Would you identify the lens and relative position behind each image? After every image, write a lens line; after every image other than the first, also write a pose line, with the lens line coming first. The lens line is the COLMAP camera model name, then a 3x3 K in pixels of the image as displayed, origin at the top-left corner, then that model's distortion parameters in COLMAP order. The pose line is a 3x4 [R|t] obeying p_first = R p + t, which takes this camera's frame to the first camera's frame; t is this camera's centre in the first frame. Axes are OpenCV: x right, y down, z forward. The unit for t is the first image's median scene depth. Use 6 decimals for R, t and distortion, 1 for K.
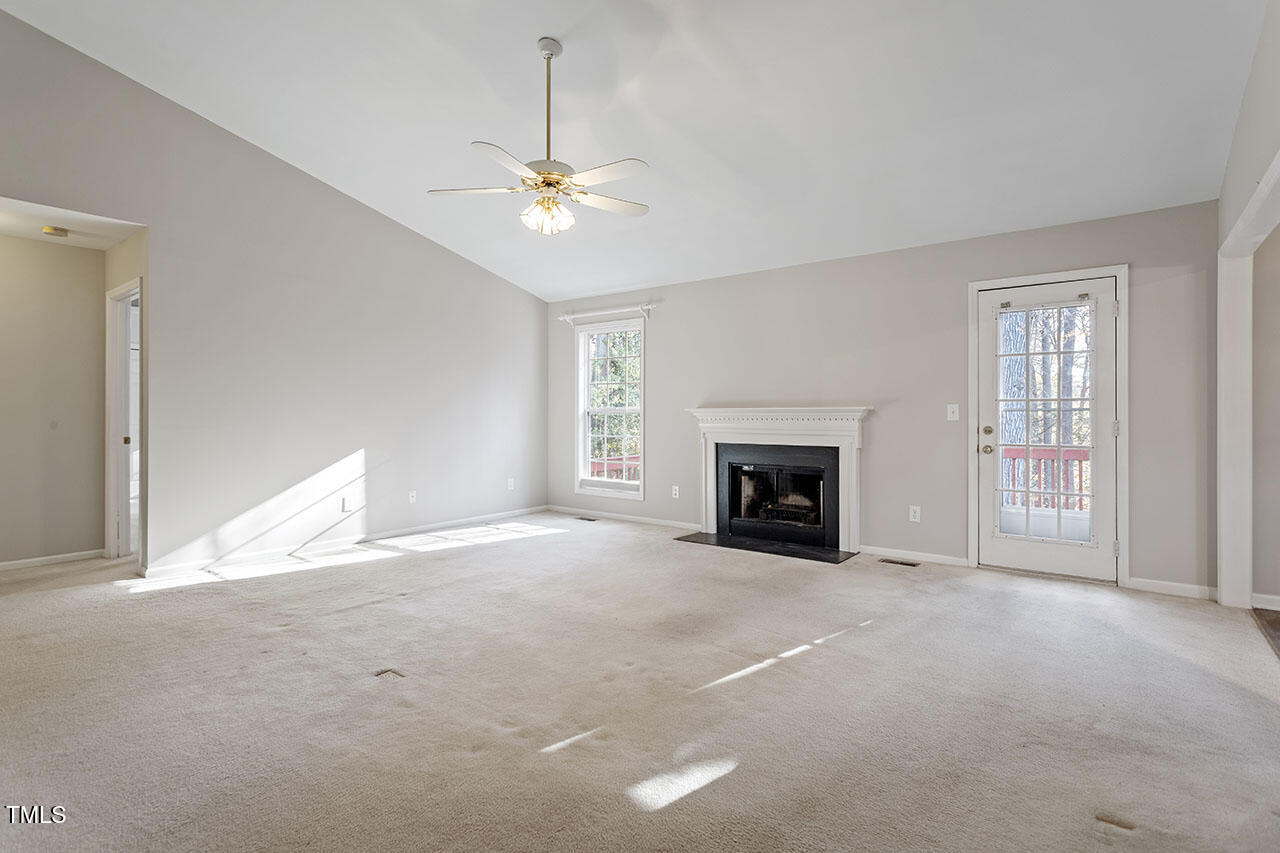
lens RADIAL K [[615.5, 0, 642.8], [0, 615.5, 419.3], [0, 0, 1]] dist [-0.015664, 0.008094]
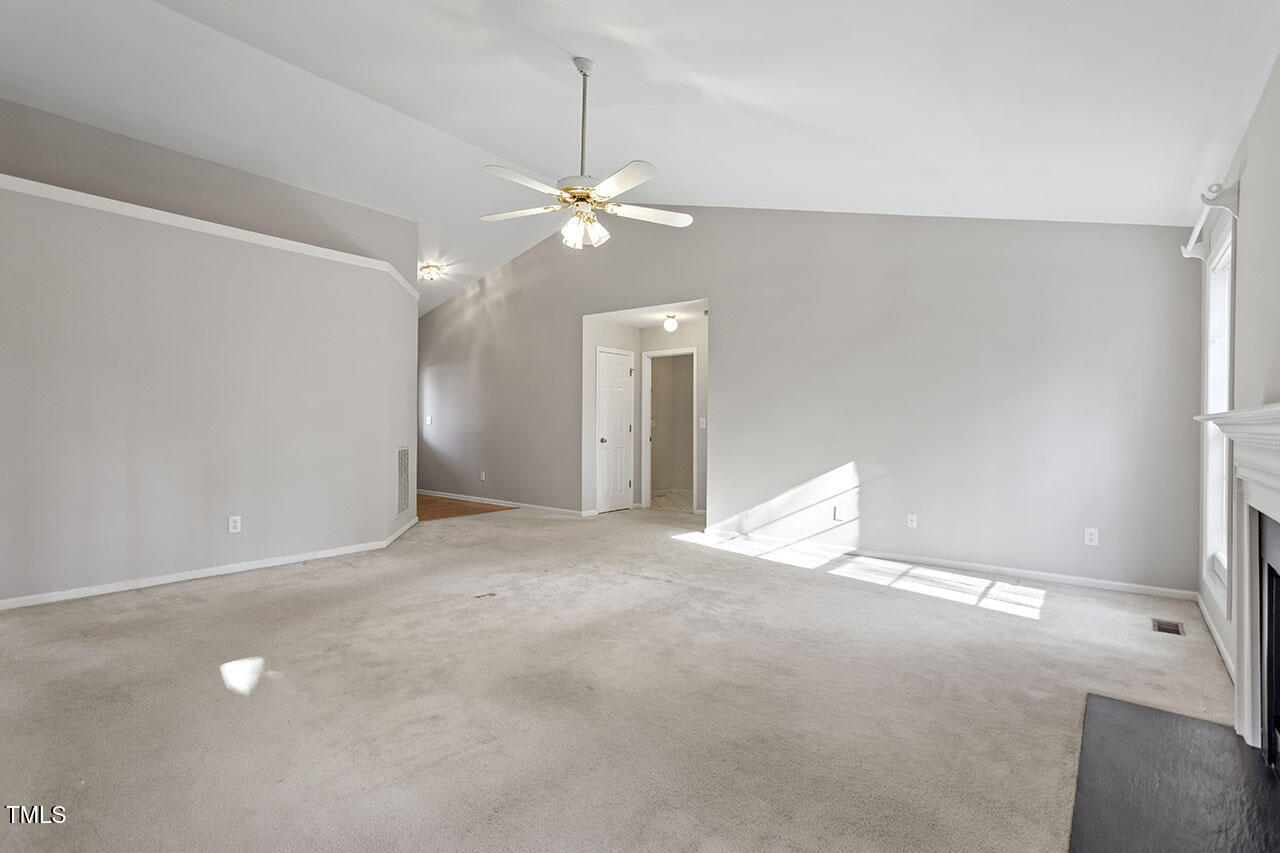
lens RADIAL K [[615.5, 0, 639.5], [0, 615.5, 421.1], [0, 0, 1]] dist [-0.015664, 0.008094]
pose [[0.014285, 0.008633, -0.999861, 0.549129], [-0.014607, 0.999858, 0.008424, -0.017201], [0.999791, 0.014485, 0.014409, 0.688123]]
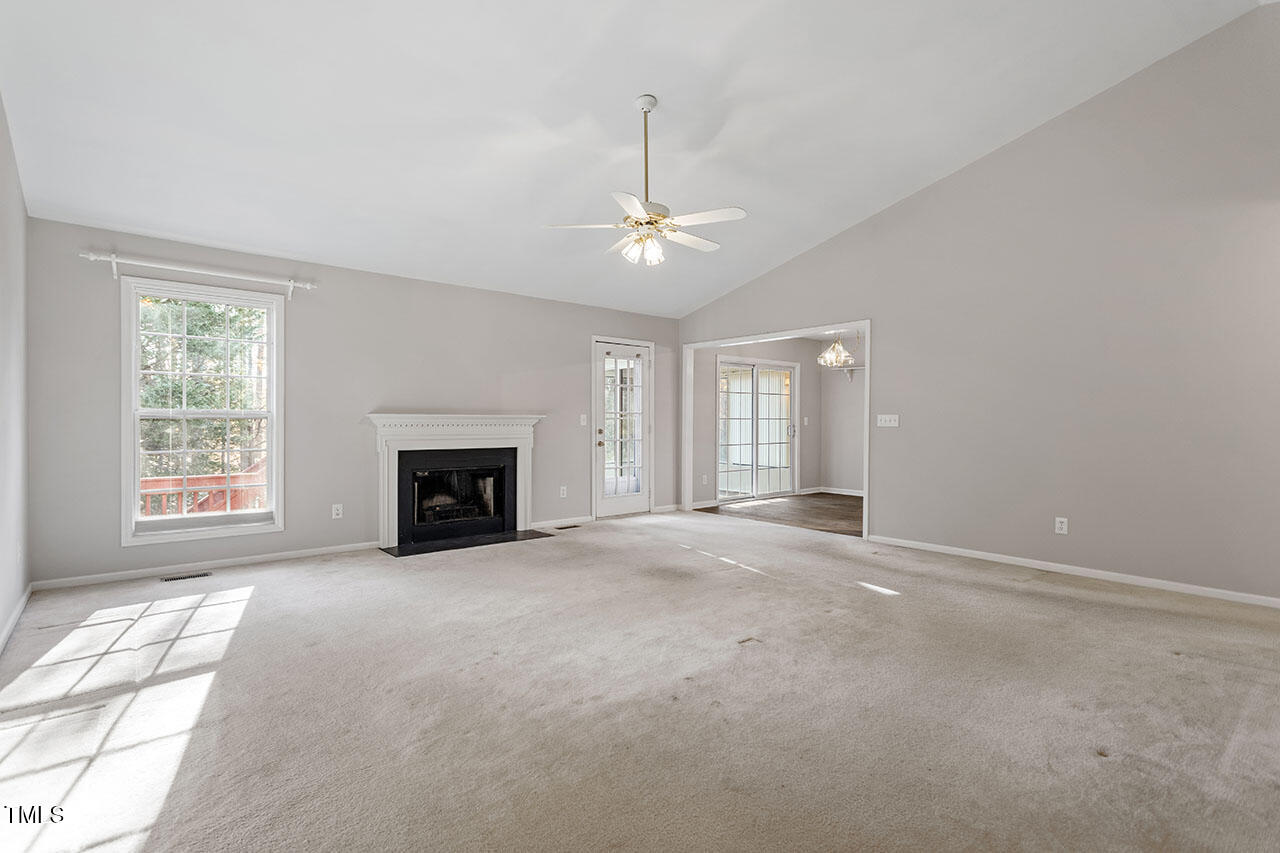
lens RADIAL K [[615.5, 0, 629.2], [0, 615.5, 425.4], [0, 0, 1]] dist [-0.015664, 0.008094]
pose [[0.212131, -0.013523, 0.977148, -0.817734], [-0.004782, 0.999878, 0.014876, -0.018252], [-0.977230, -0.007828, 0.212040, 0.503709]]
